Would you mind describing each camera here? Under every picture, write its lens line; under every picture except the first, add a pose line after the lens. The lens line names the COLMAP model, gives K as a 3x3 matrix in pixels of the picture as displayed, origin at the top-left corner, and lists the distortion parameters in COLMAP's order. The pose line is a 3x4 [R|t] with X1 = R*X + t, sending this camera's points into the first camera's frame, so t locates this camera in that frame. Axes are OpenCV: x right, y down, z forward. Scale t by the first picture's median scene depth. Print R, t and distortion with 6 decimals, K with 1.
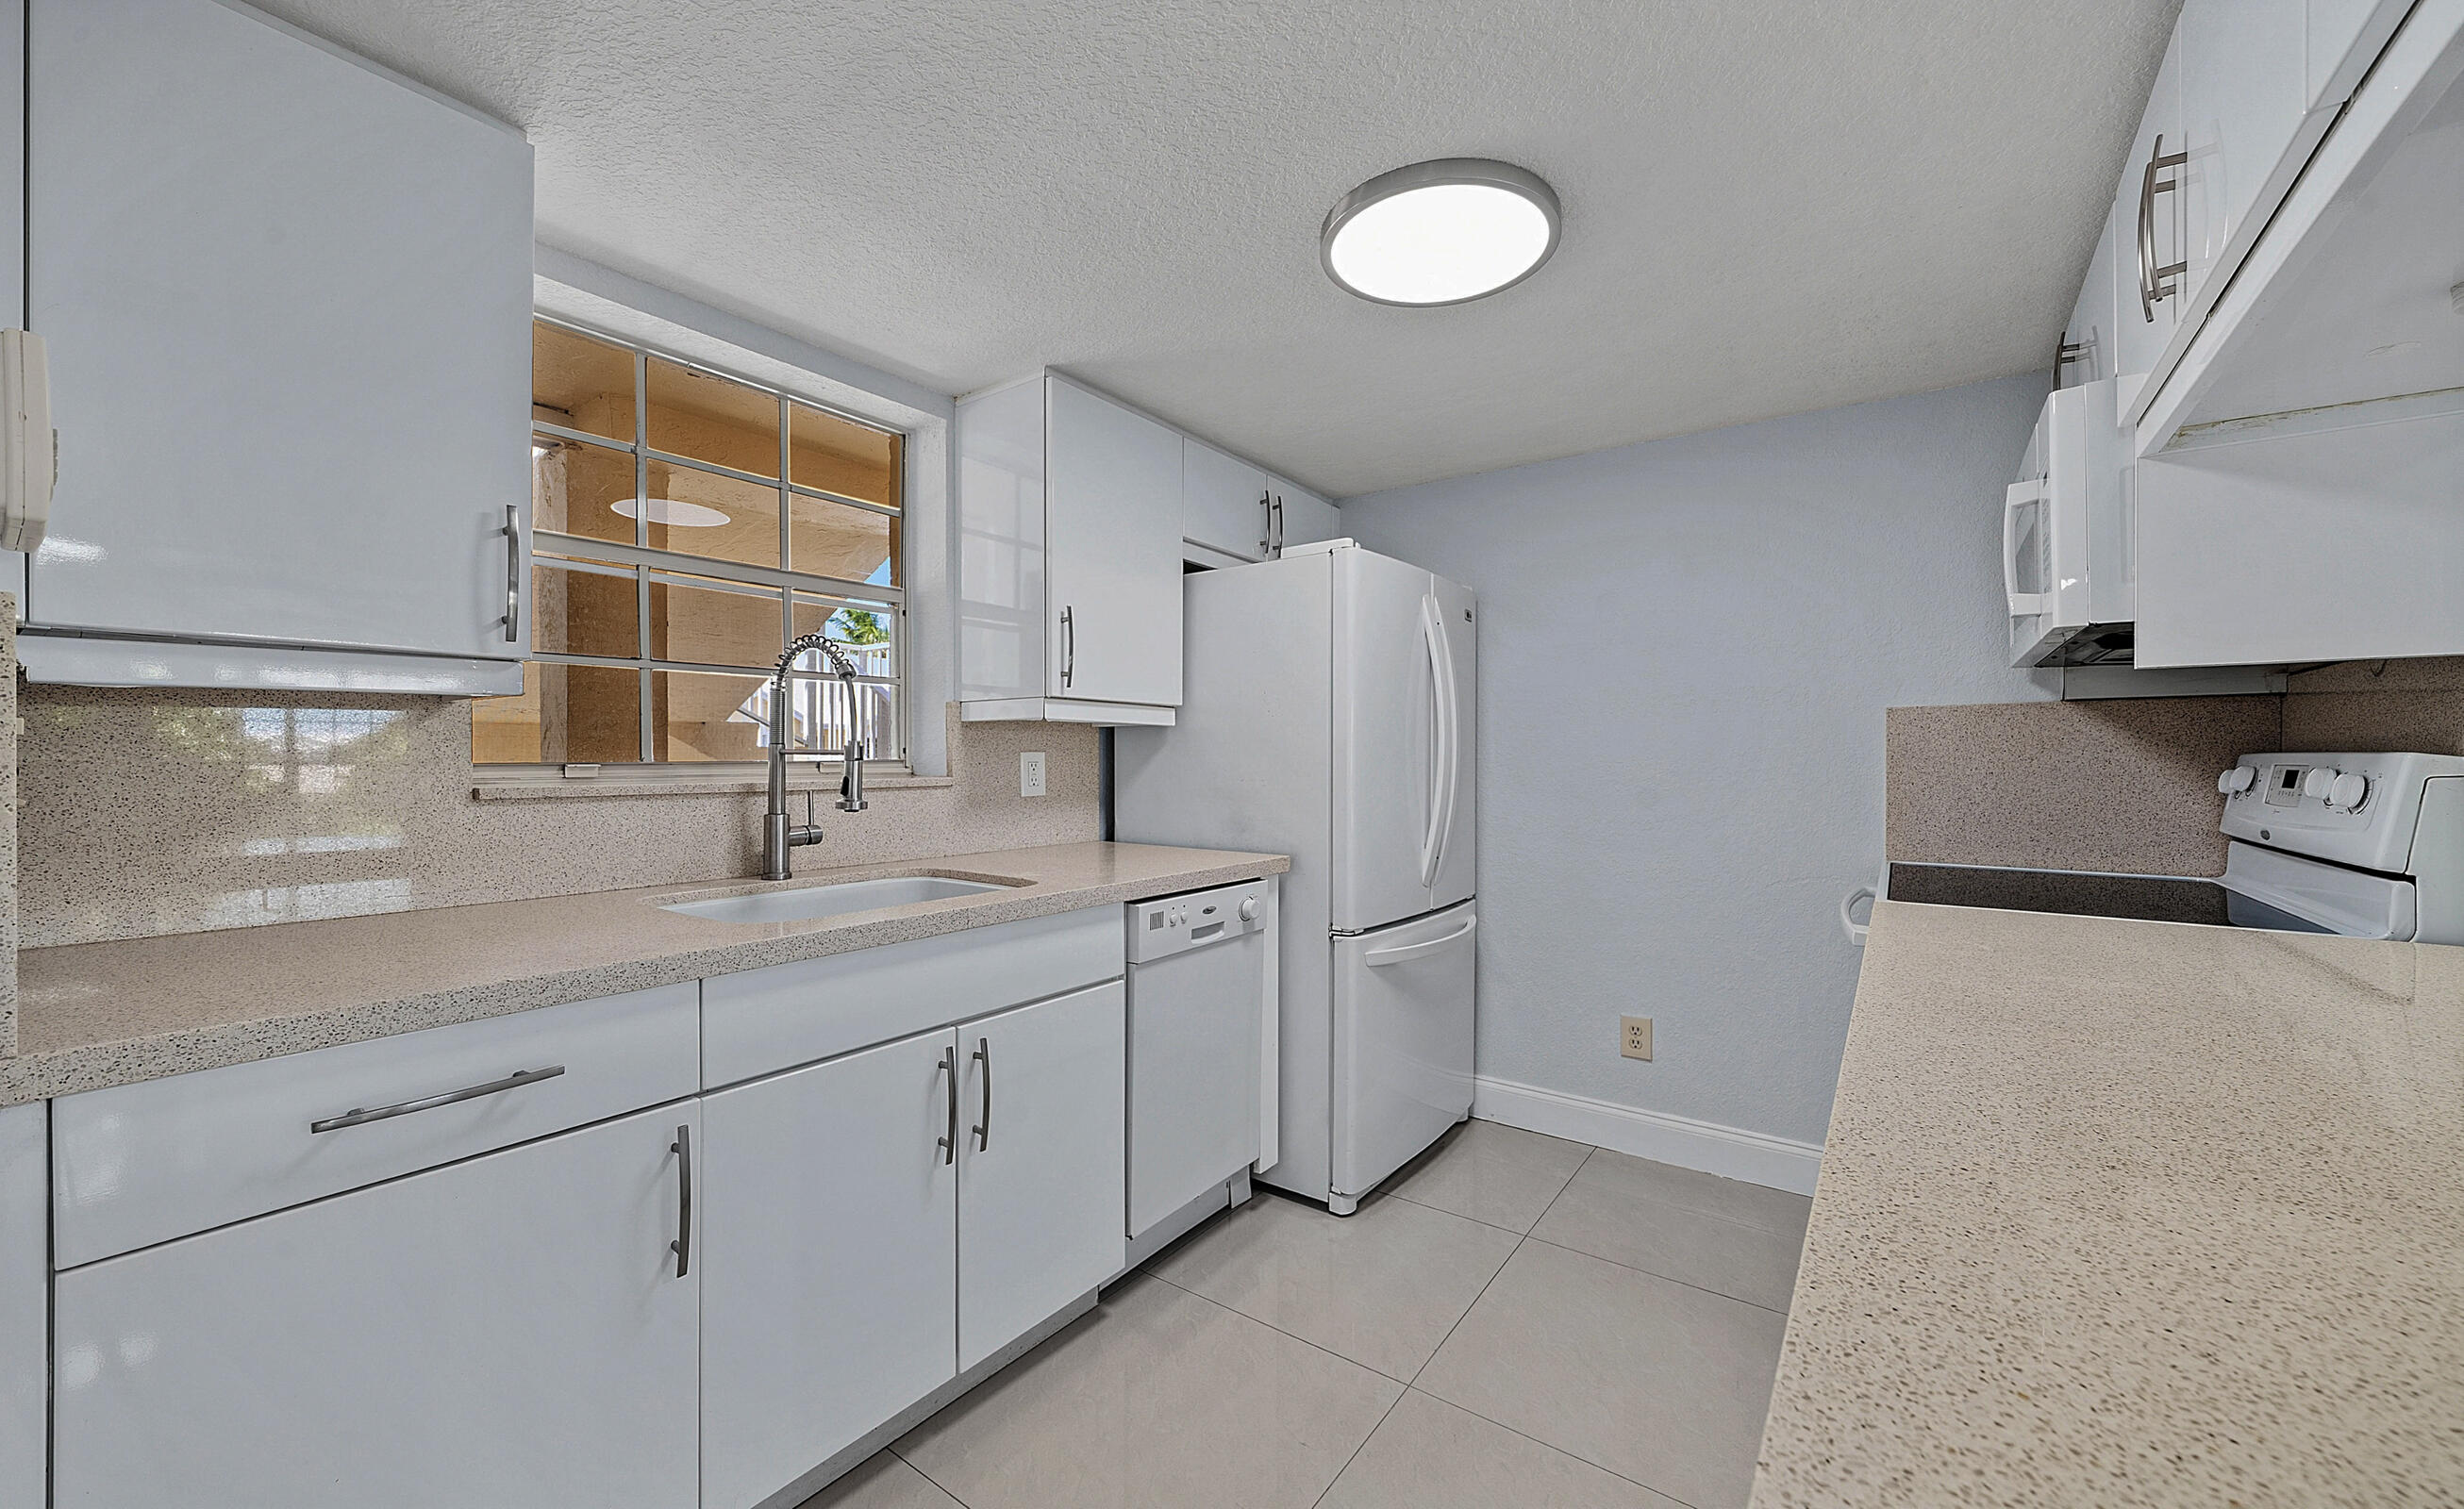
lens RADIAL K [[918.8, 0, 1232.0], [0, 918.8, 754.5], [0, 0, 1]] dist [-0.000016, -0.000056]
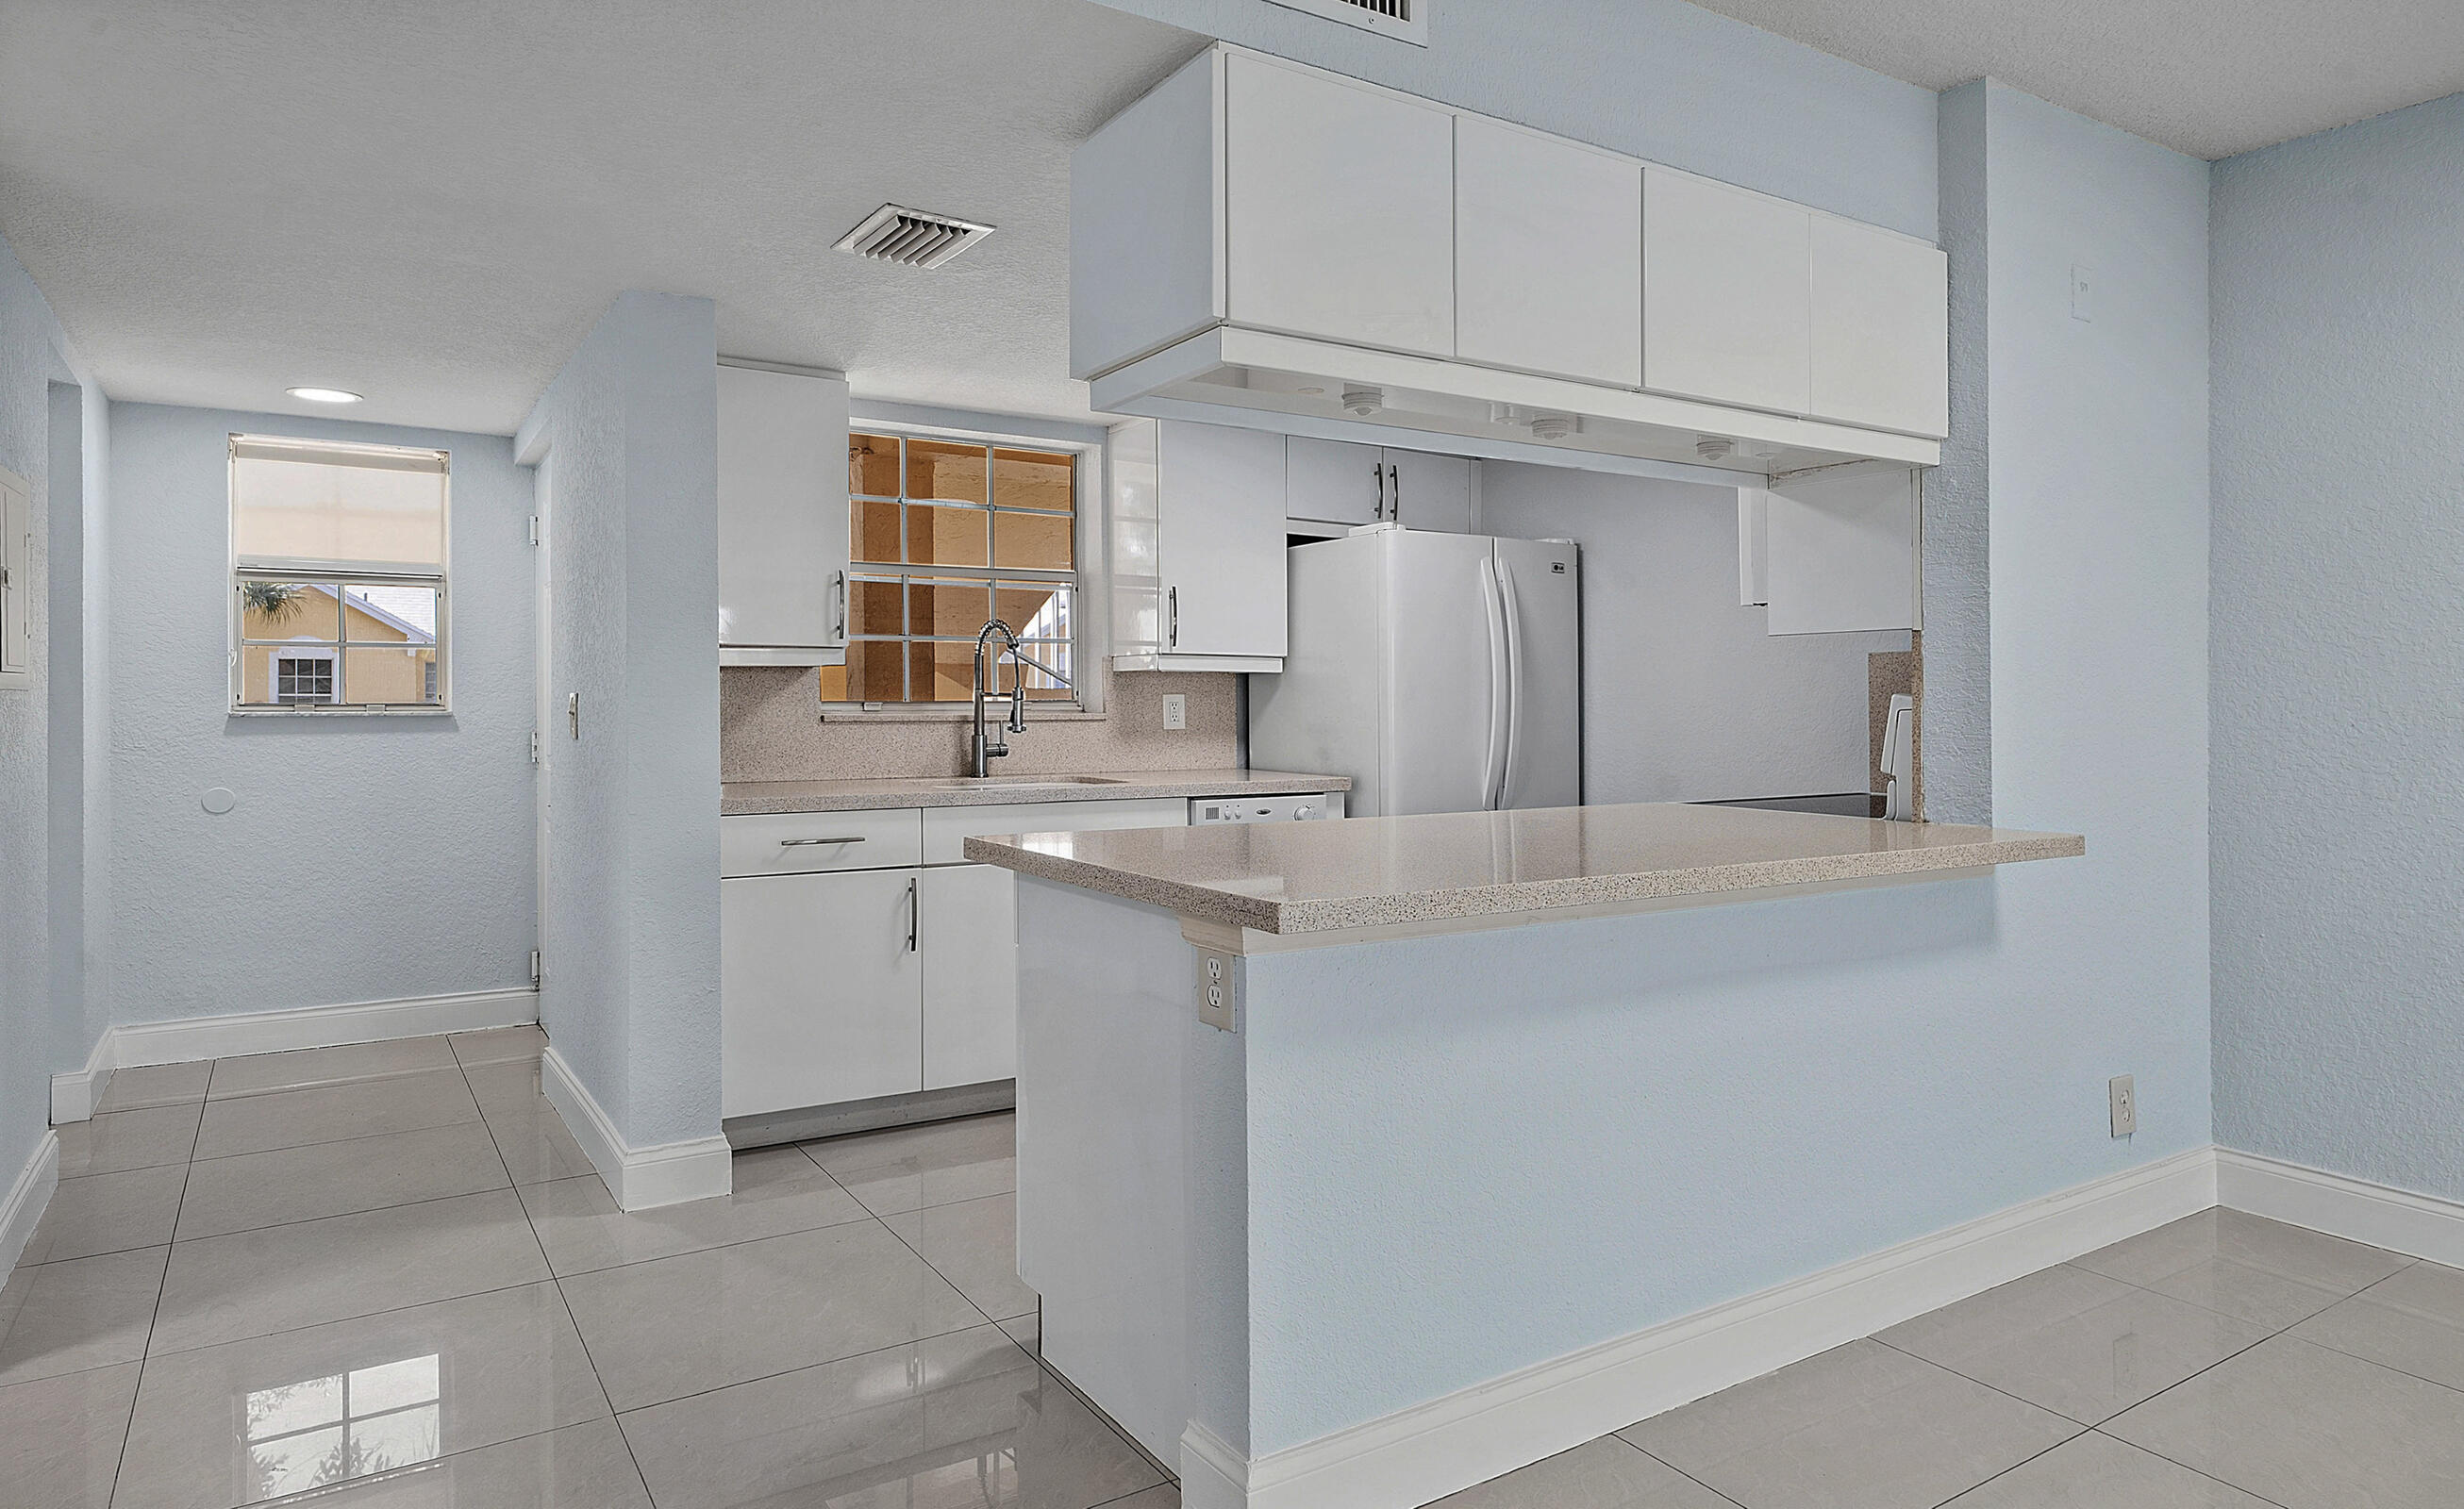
lens RADIAL K [[1460.4, 0, 1232.7], [0, 1460.4, 715.3], [0, 0, 1]] dist [0.000062, -0.000166]
pose [[0.929575, 0.005767, -0.368589, 0.692170], [-0.000321, 0.999890, 0.014834, -0.004042], [0.368634, -0.013671, 0.929474, -0.964775]]
